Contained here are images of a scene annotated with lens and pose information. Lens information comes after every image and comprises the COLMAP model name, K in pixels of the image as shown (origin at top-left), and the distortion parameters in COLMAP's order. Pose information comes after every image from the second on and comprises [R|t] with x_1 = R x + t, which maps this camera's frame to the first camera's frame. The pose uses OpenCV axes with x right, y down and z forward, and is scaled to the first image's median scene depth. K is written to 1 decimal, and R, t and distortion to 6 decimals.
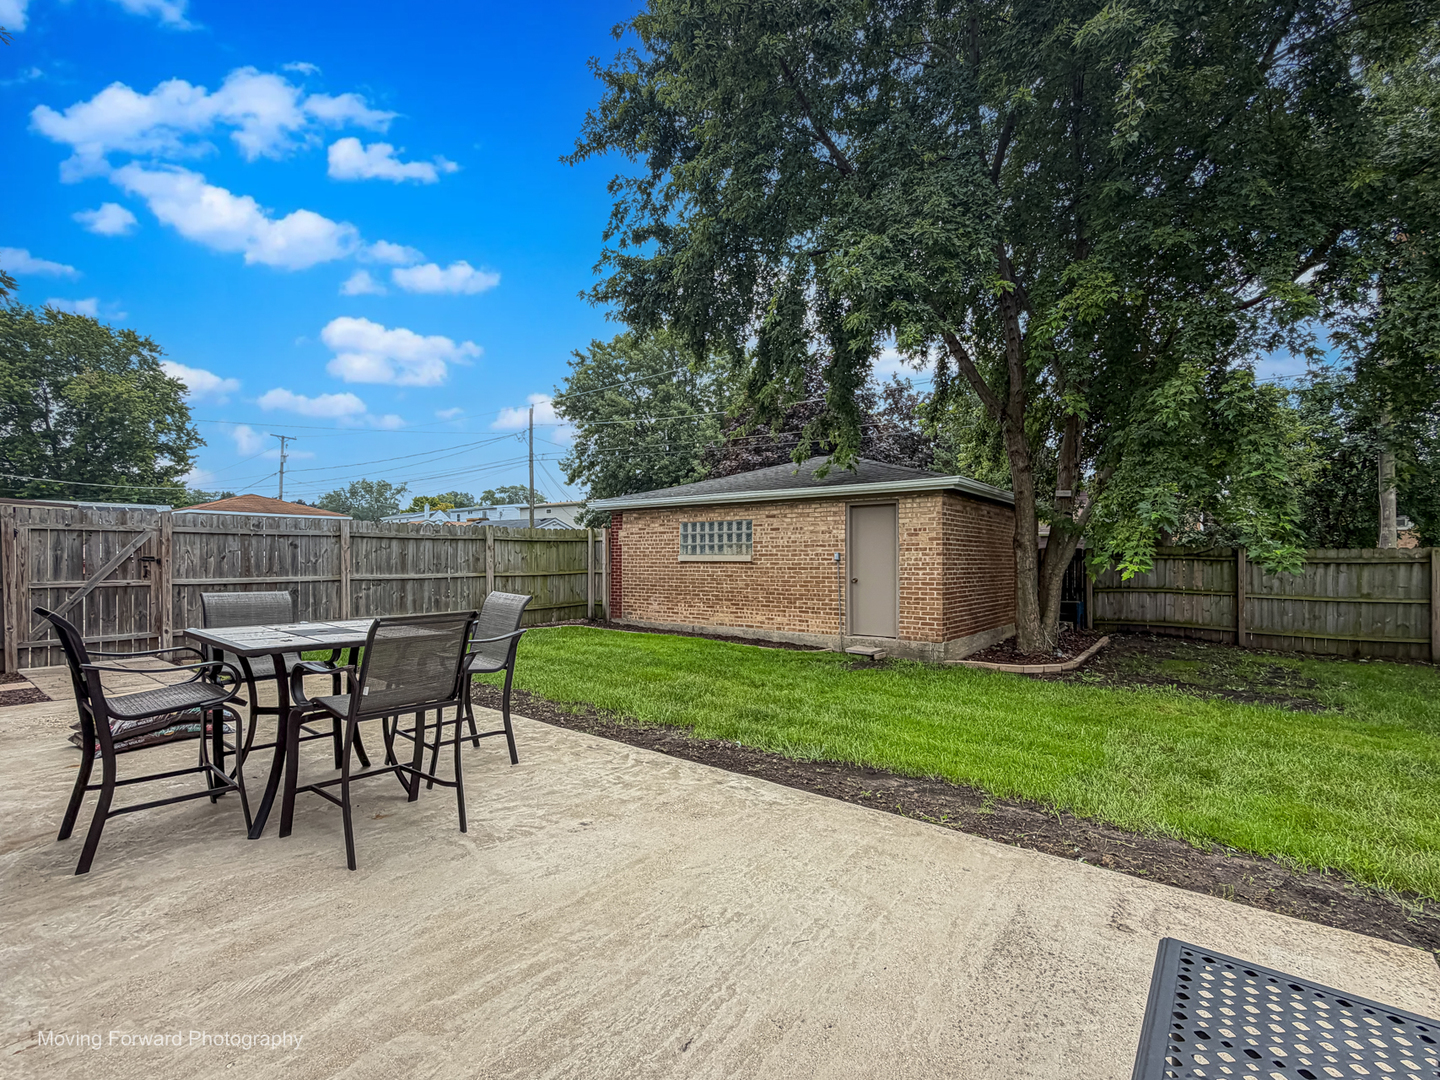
lens RADIAL K [[659.0, 0, 720.0], [0, 659.0, 540.0], [0, 0, 1]] dist [0.000109, 0.000314]
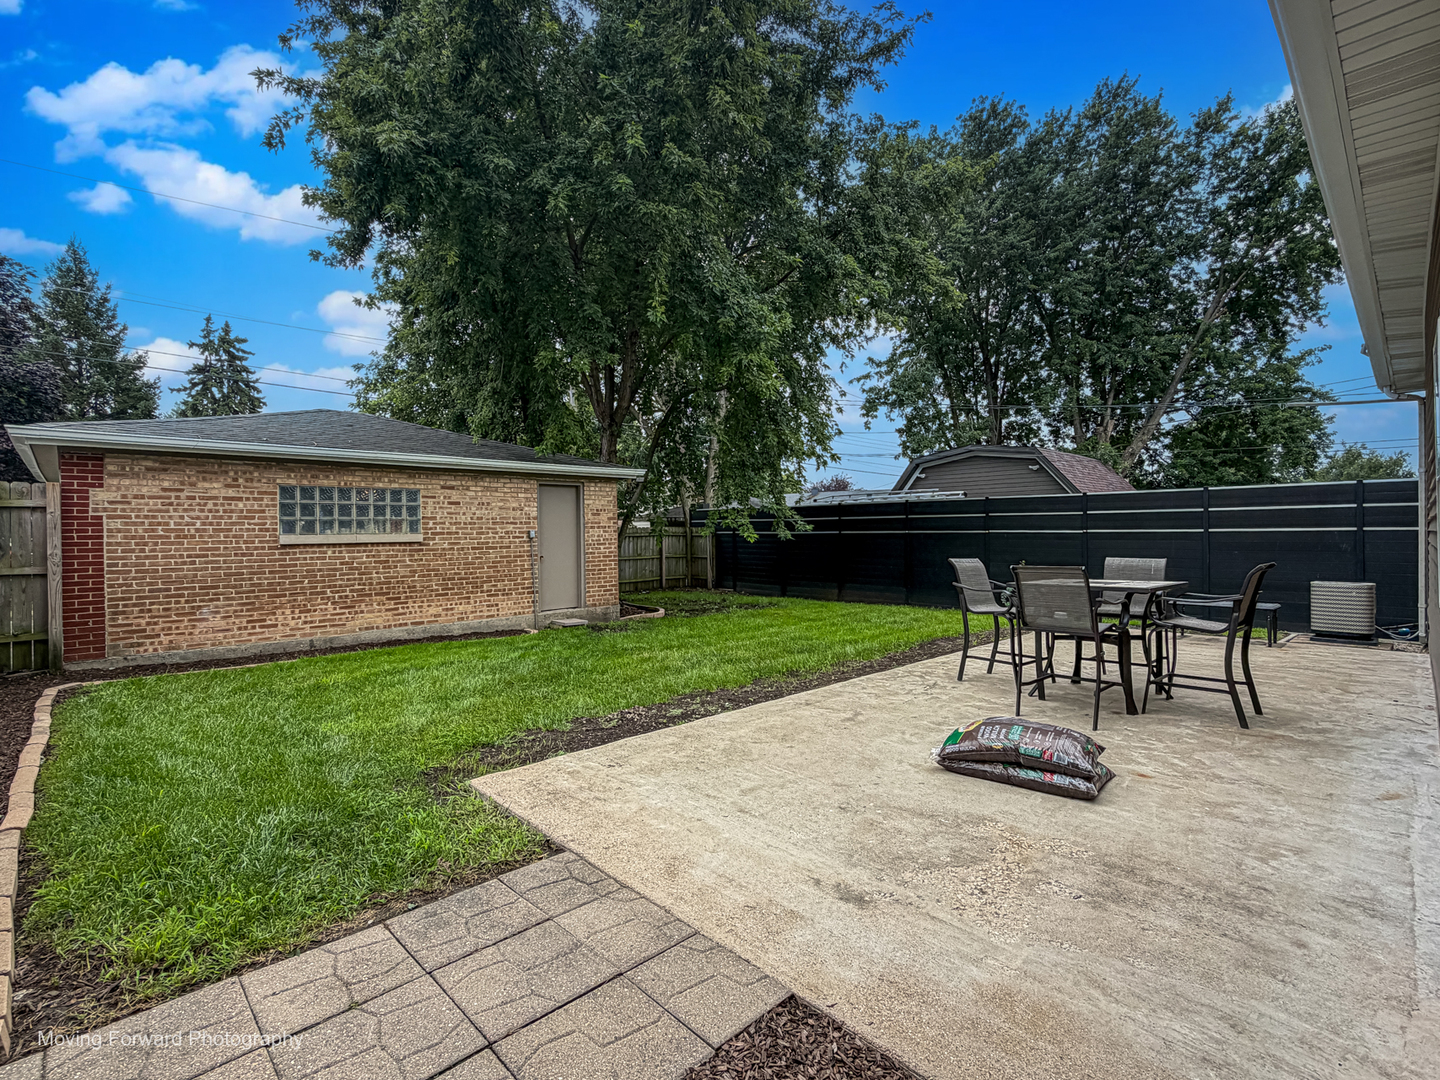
lens RADIAL K [[659.0, 0, 720.0], [0, 659.0, 540.0], [0, 0, 1]] dist [0.000109, 0.000314]
pose [[0.154590, -0.011079, 0.987917, -0.699225], [-0.009834, 0.999870, 0.012752, 0.016765], [-0.987930, -0.011686, 0.154462, 0.524816]]
